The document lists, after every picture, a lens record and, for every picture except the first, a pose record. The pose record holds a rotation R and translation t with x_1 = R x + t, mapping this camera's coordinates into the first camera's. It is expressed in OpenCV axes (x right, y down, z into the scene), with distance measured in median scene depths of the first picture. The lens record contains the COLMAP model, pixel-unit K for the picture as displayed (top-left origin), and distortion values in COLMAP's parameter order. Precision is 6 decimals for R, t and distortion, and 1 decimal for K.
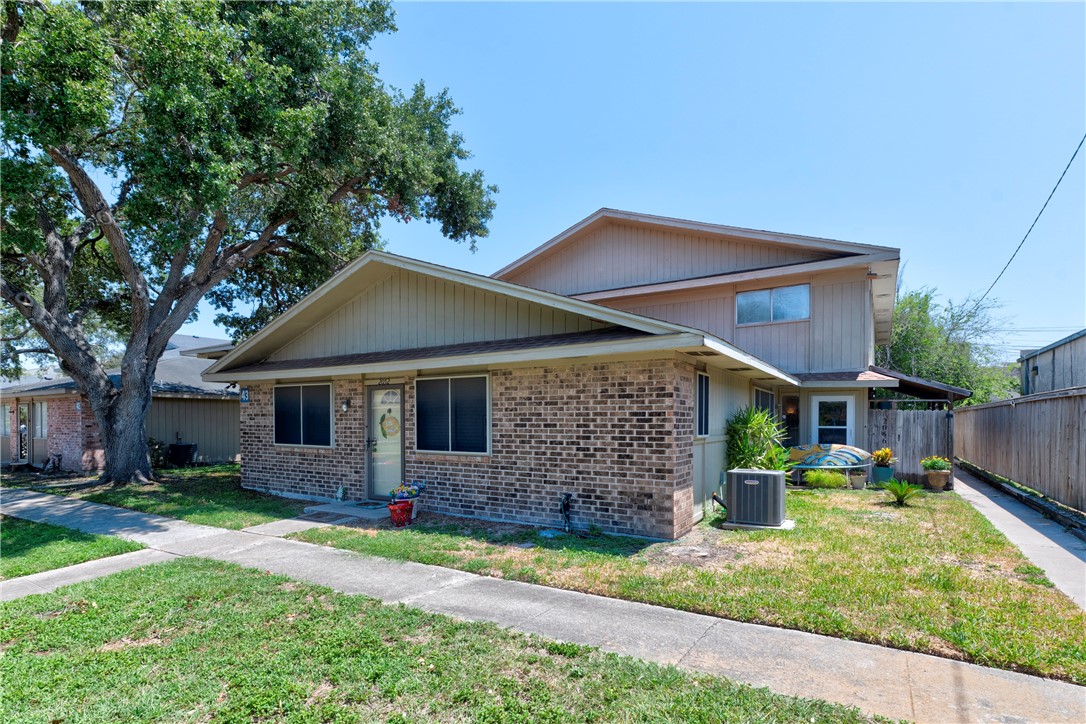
lens RADIAL K [[547.0, 0, 542.8], [0, 547.0, 424.3], [0, 0, 1]] dist [0.005448, 0.000256]
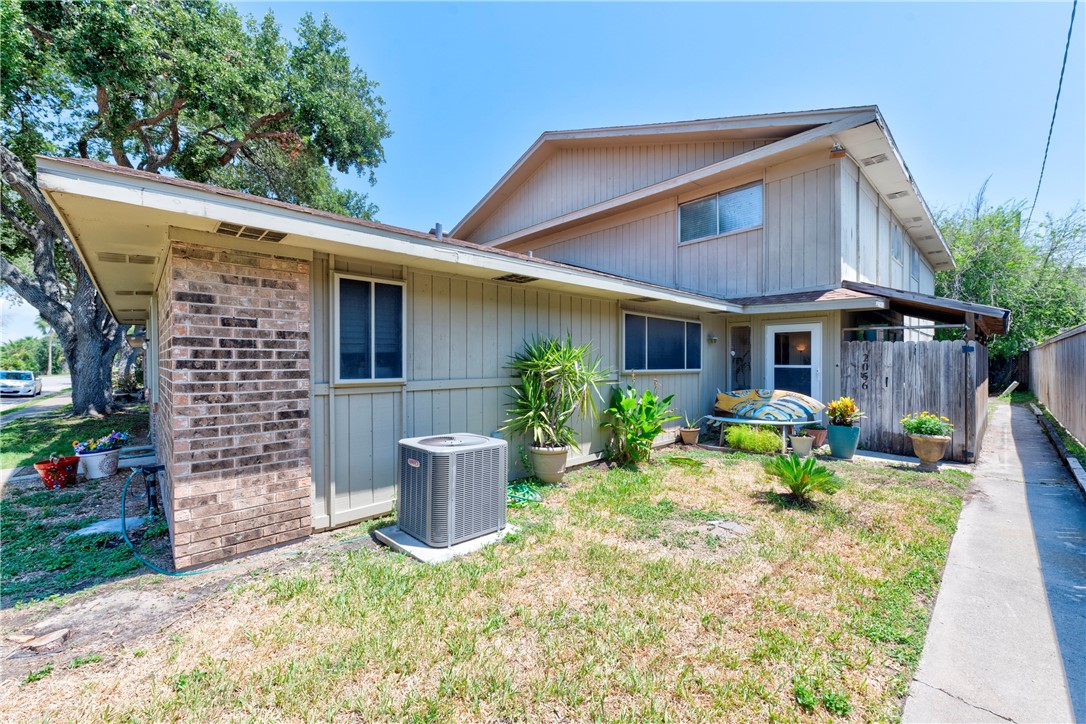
lens RADIAL K [[433.0, 0, 543.1], [0, 433.0, 363.1], [0, 0, 1]] dist [-0.001462, -0.000157]
pose [[0.964563, -0.002283, -0.263843, 0.370743], [0.001568, 0.999995, -0.002919, 0.001867], [0.263848, 0.002402, 0.964561, 0.353928]]
